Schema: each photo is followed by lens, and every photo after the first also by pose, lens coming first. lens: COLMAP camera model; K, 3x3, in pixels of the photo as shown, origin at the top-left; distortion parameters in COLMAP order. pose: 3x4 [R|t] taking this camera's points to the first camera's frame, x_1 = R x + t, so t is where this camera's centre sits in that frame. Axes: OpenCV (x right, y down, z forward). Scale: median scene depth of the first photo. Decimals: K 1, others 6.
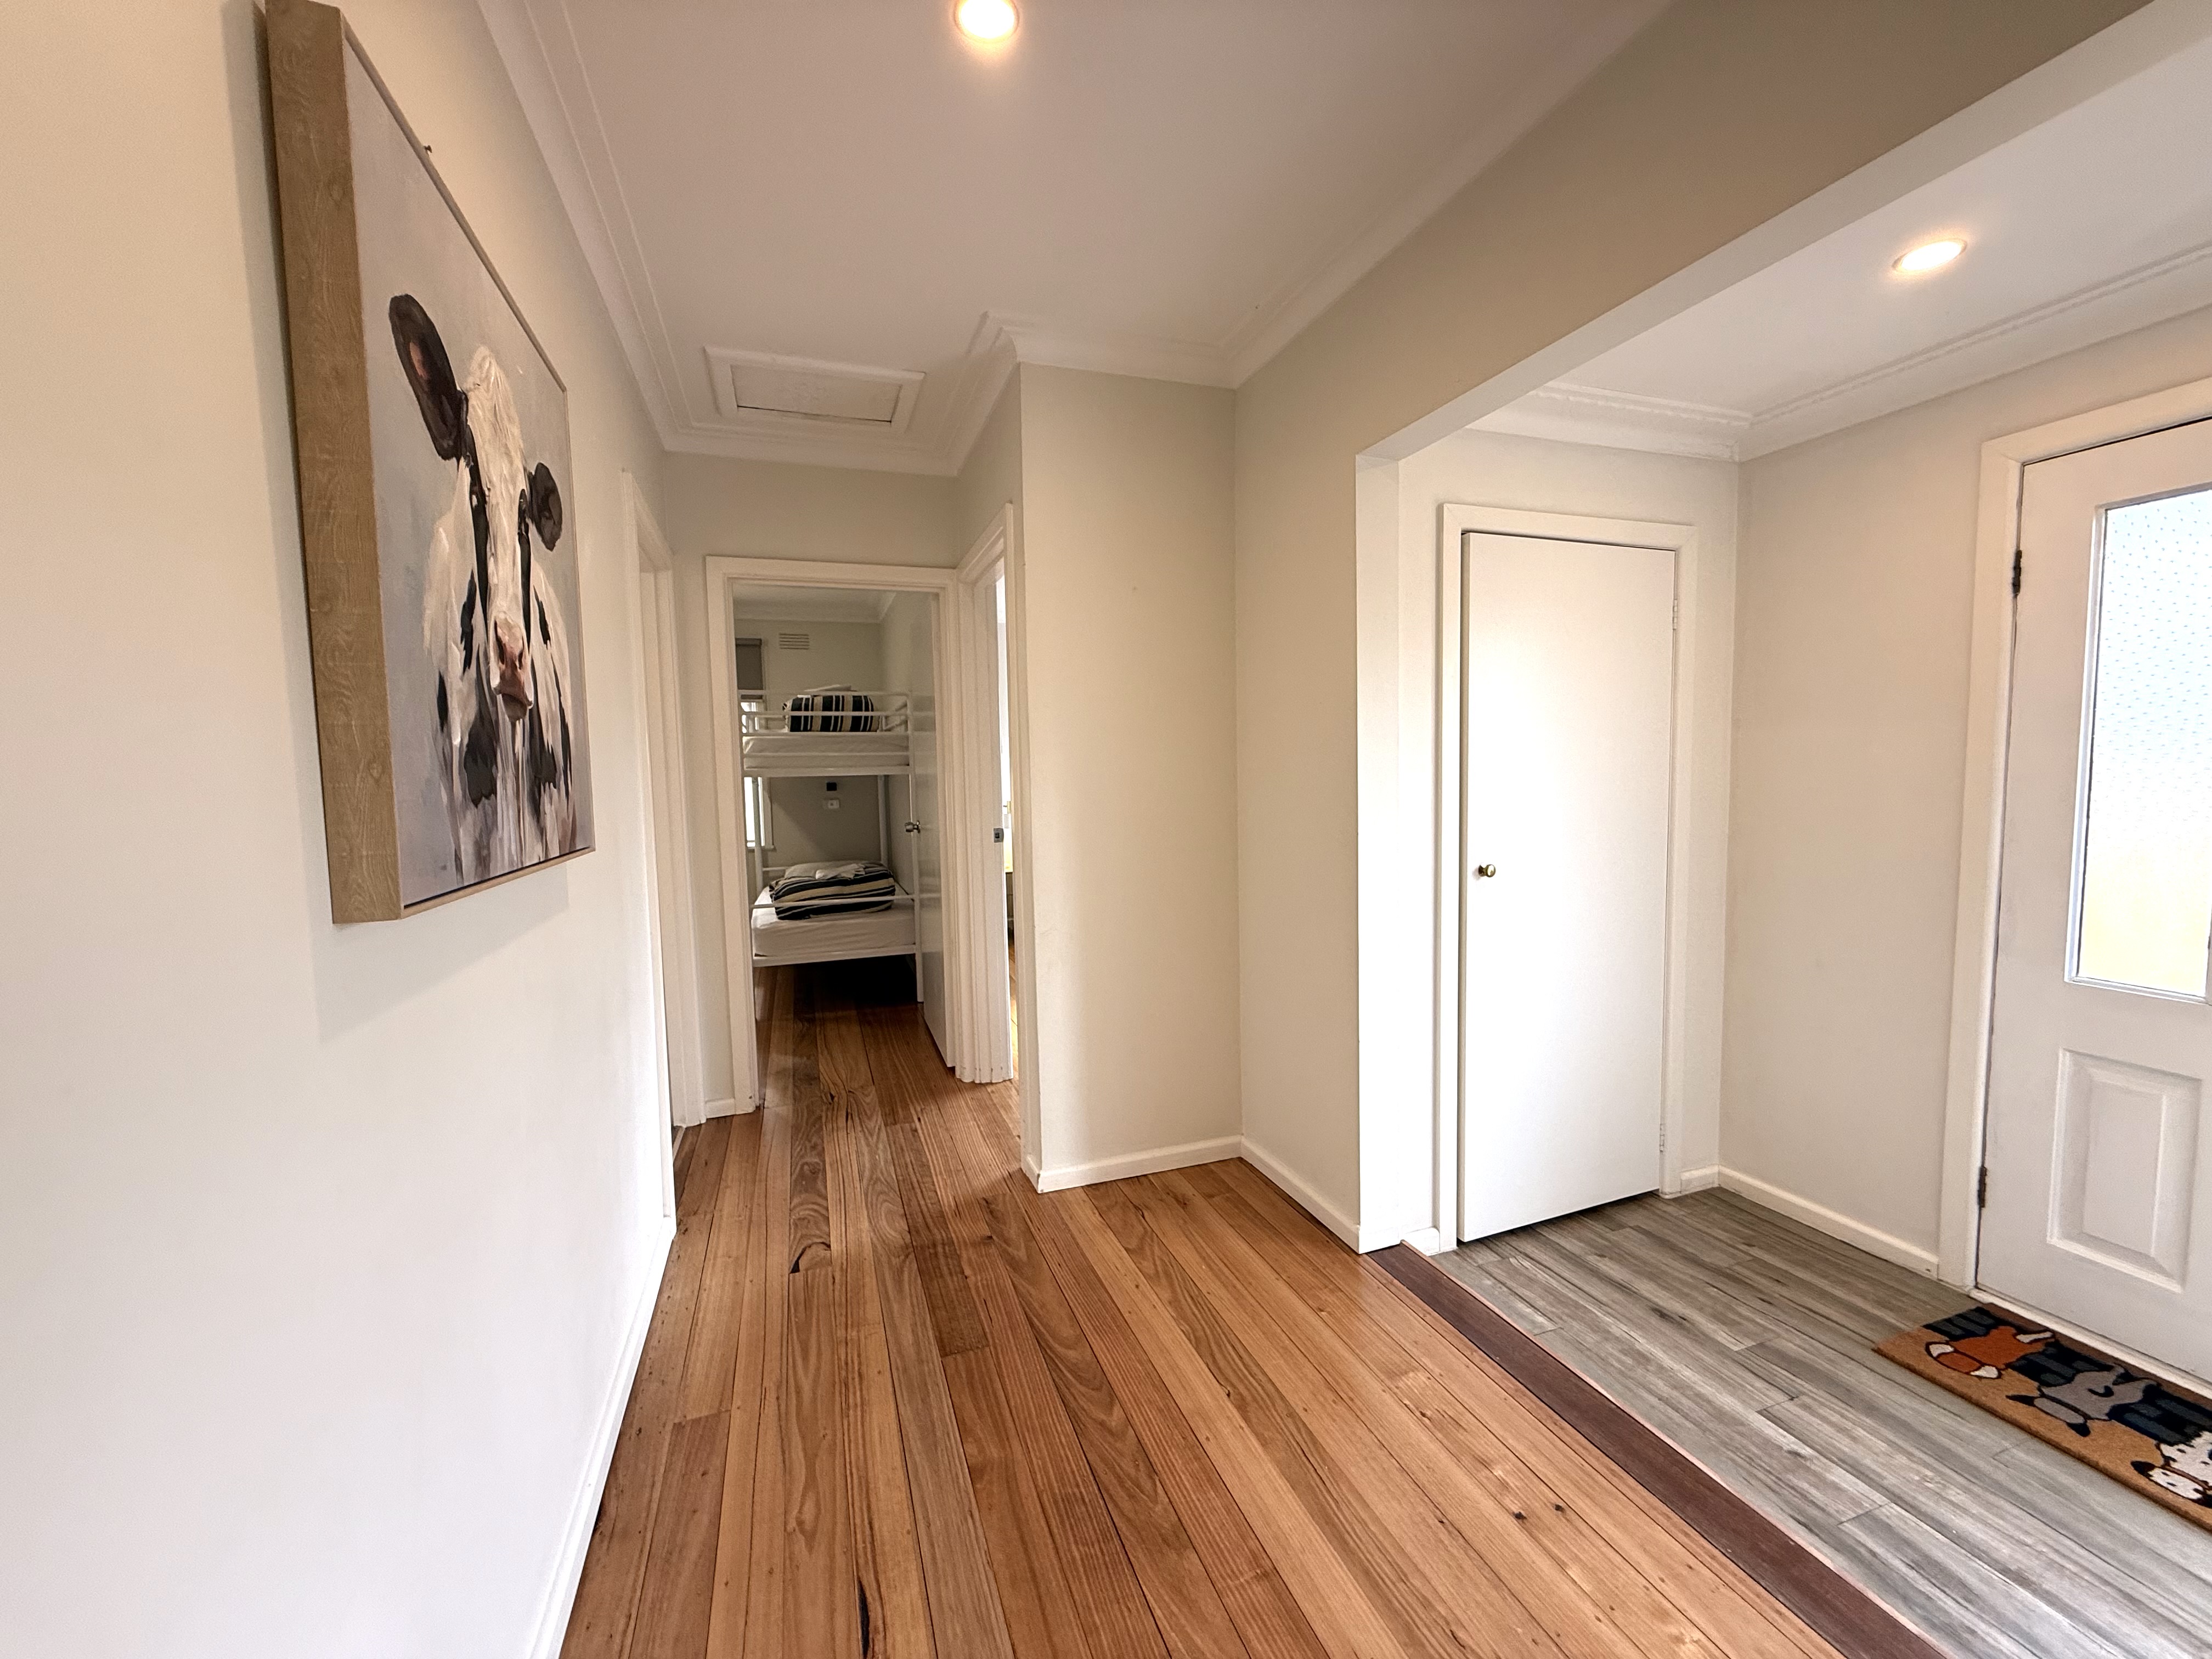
lens RADIAL K [[882.8, 0, 1117.5], [0, 882.8, 841.0], [0, 0, 1]] dist [-0.002751, -0.000203]
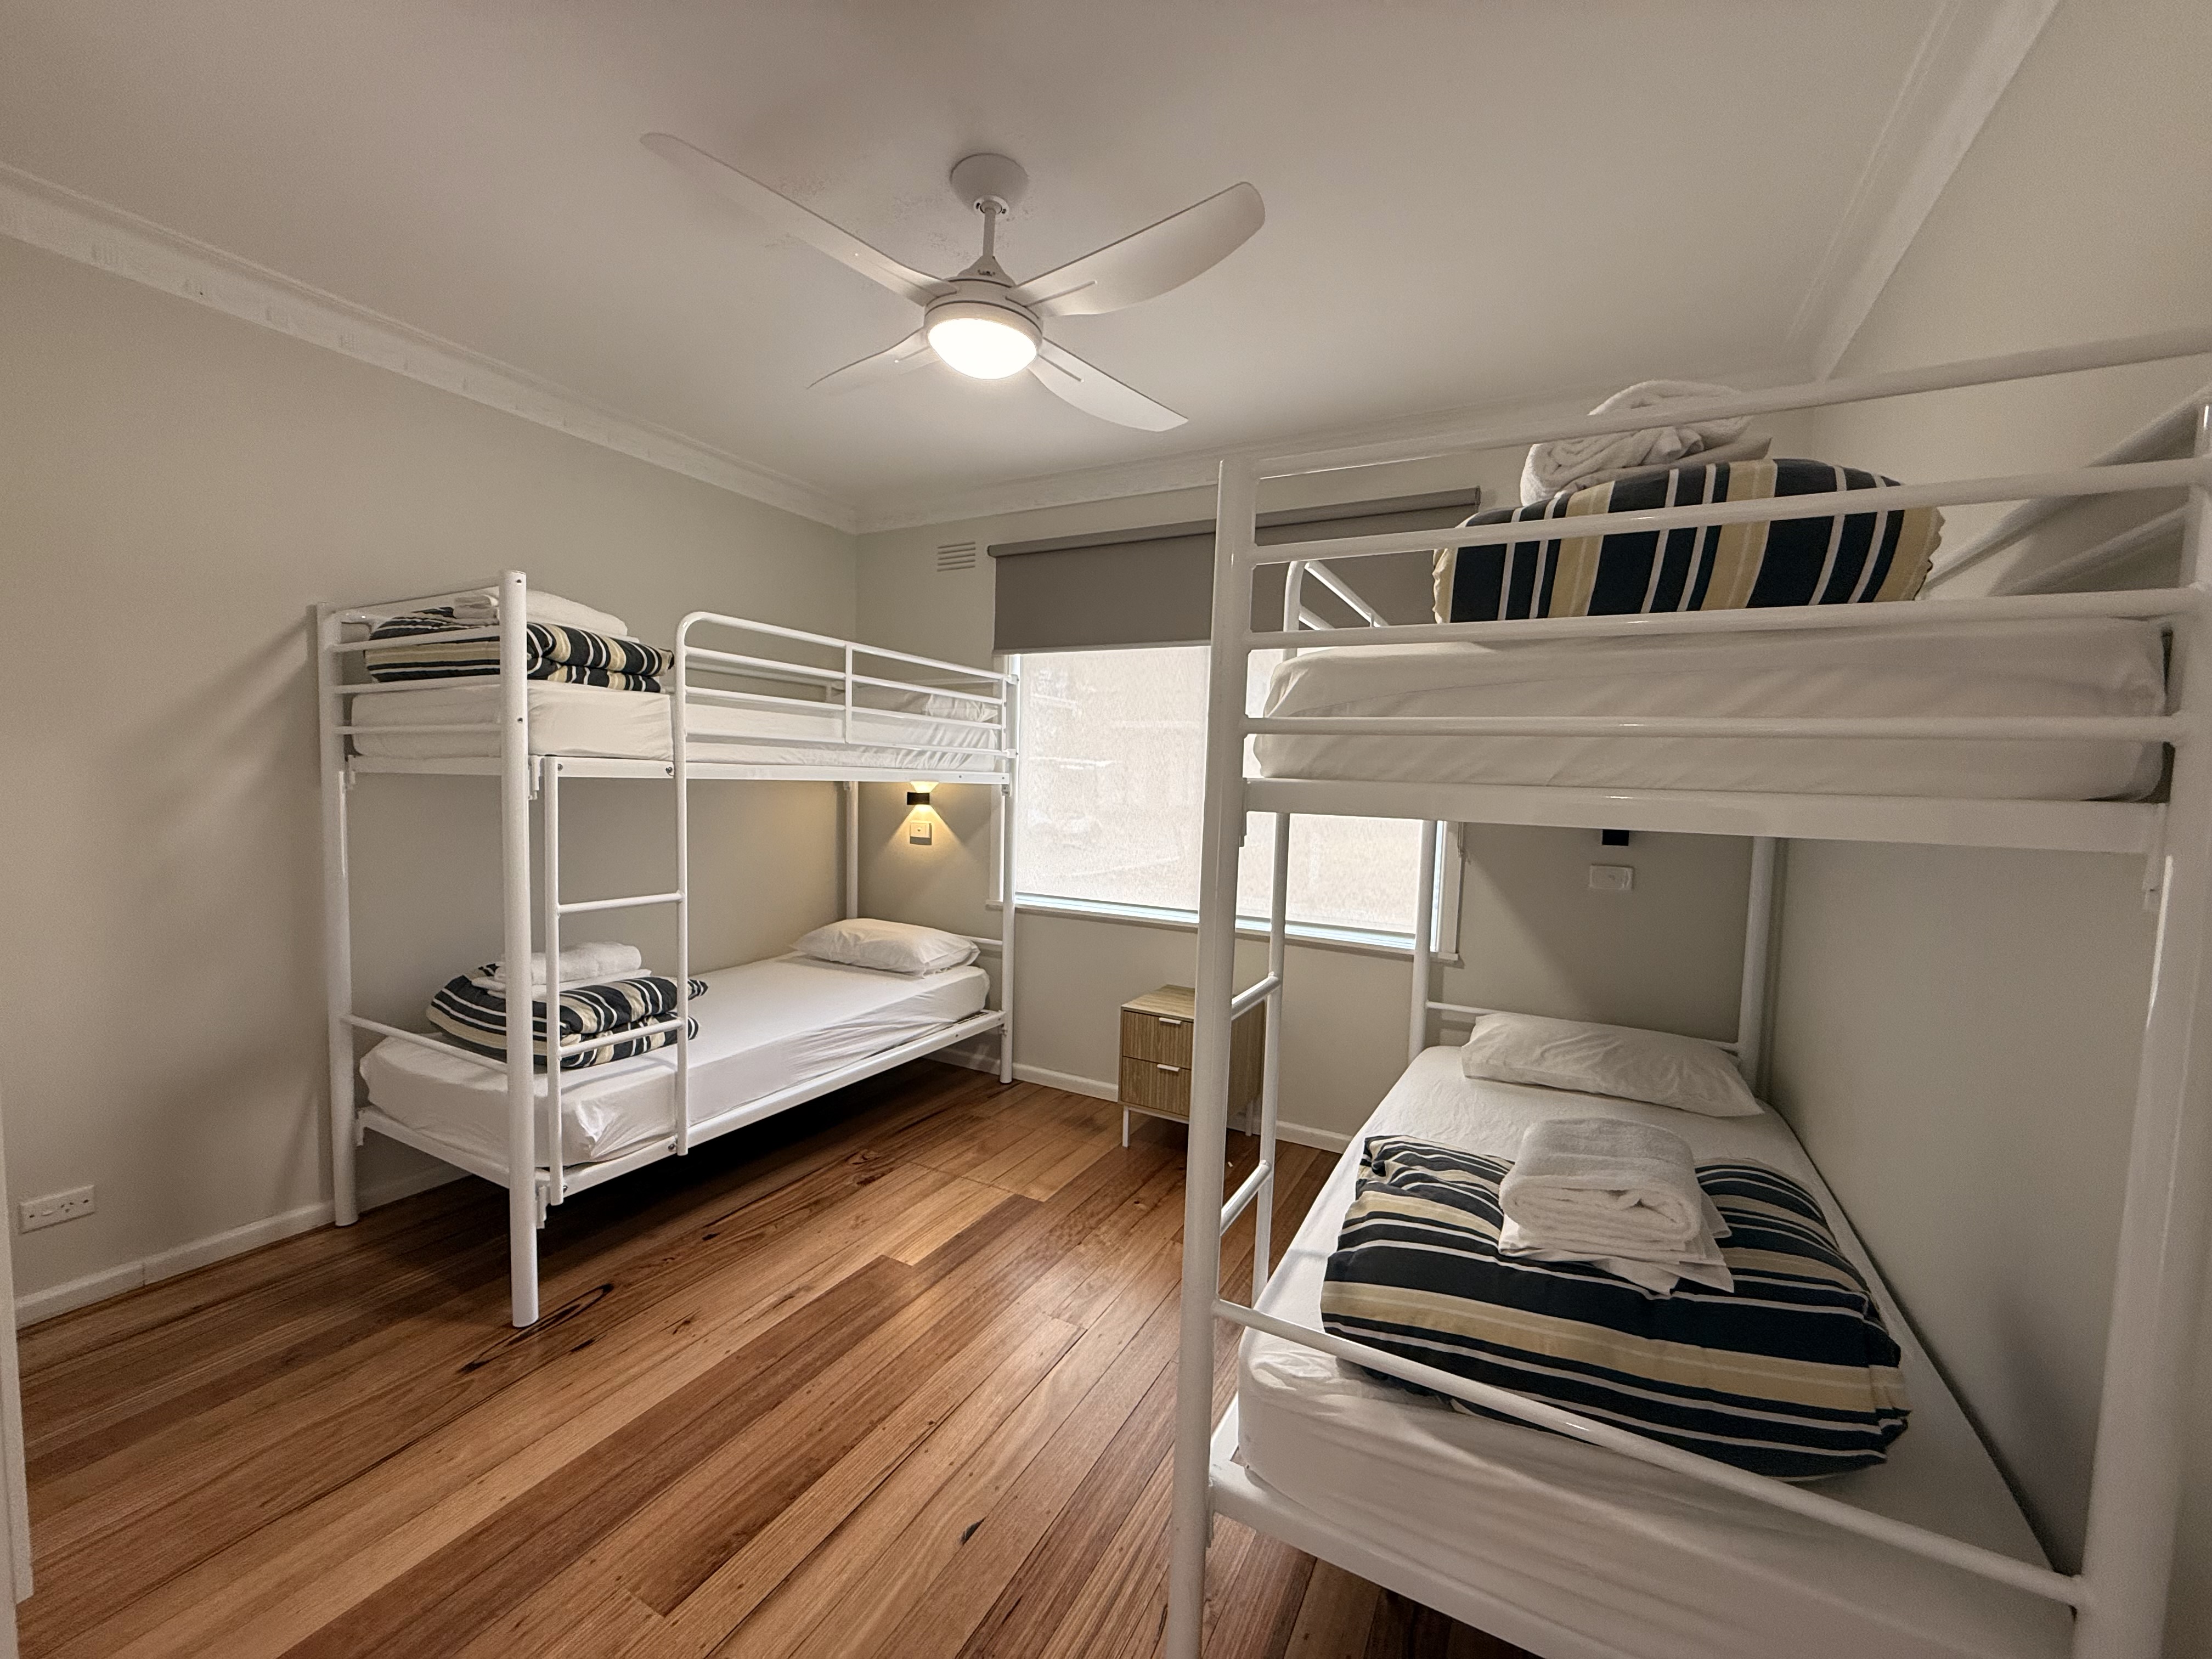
lens RADIAL K [[882.8, 0, 1115.6], [0, 882.8, 843.3], [0, 0, 1]] dist [-0.002751, -0.000203]
pose [[0.672495, 0.091573, -0.734415, -0.261067], [-0.095460, 0.994759, 0.036623, -0.068141], [0.733919, 0.045479, 0.677712, 0.801631]]
